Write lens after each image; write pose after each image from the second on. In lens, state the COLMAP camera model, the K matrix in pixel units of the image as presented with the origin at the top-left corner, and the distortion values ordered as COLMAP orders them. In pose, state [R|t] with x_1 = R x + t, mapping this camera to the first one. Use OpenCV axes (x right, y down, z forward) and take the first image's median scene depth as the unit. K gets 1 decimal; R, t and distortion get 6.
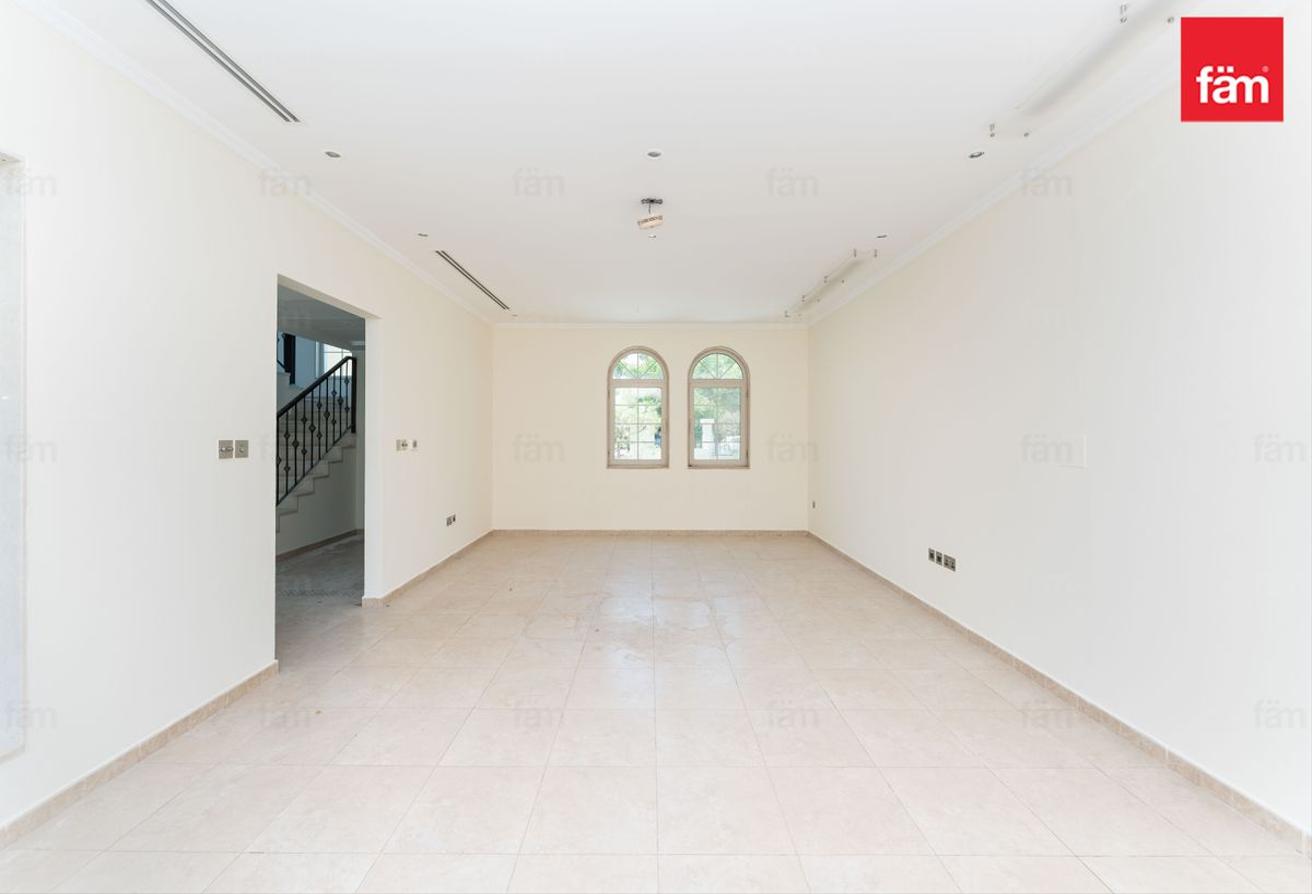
lens RADIAL K [[525.6, 0, 655.4], [0, 525.6, 449.9], [0, 0, 1]] dist [-0.000646, 0.000061]
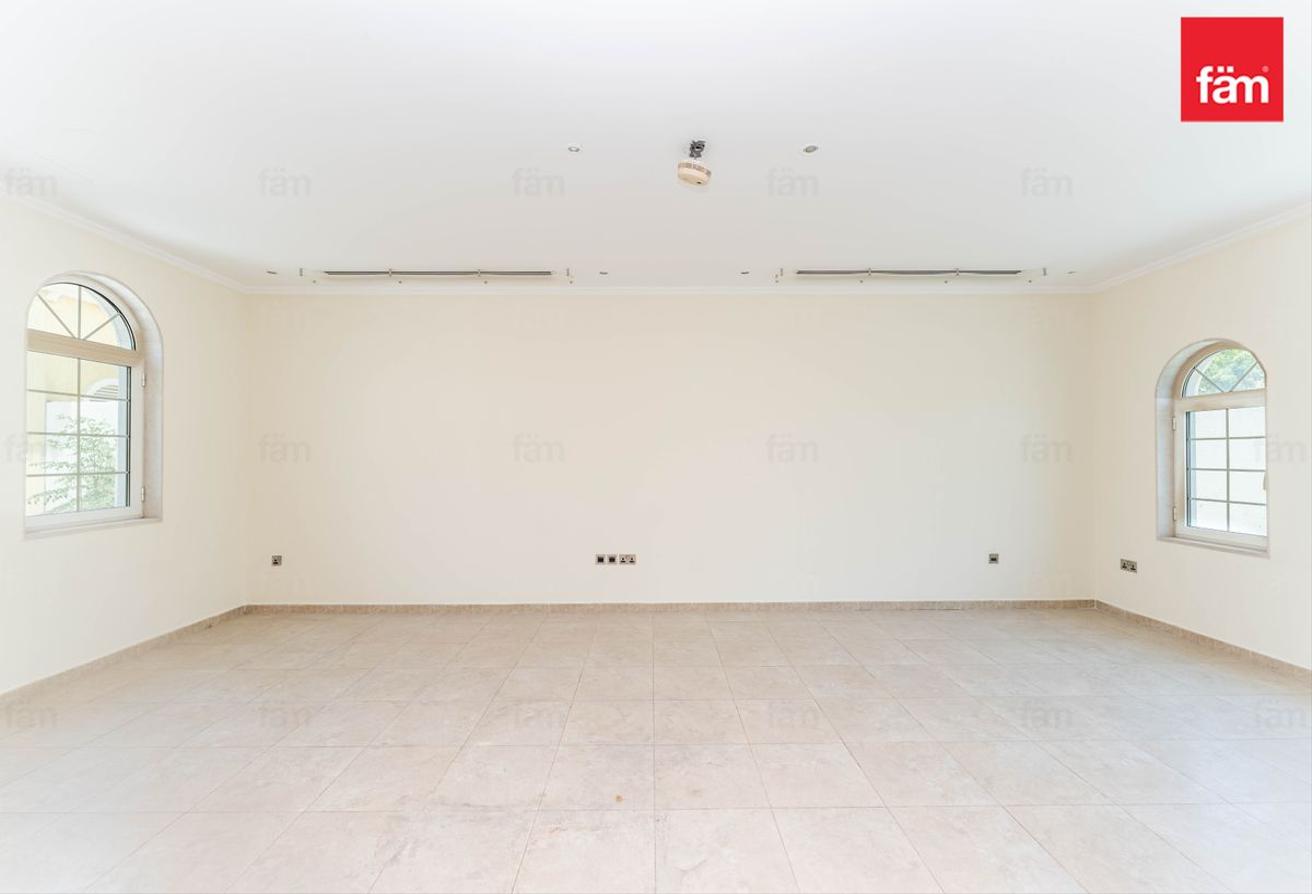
lens RADIAL K [[525.6, 0, 655.4], [0, 525.6, 449.9], [0, 0, 1]] dist [-0.000646, 0.000061]
pose [[0.000487, 0.003794, 0.999993, -0.635798], [0.034673, 0.999391, -0.003809, -0.029035], [-0.999399, 0.034675, 0.000355, 0.883840]]
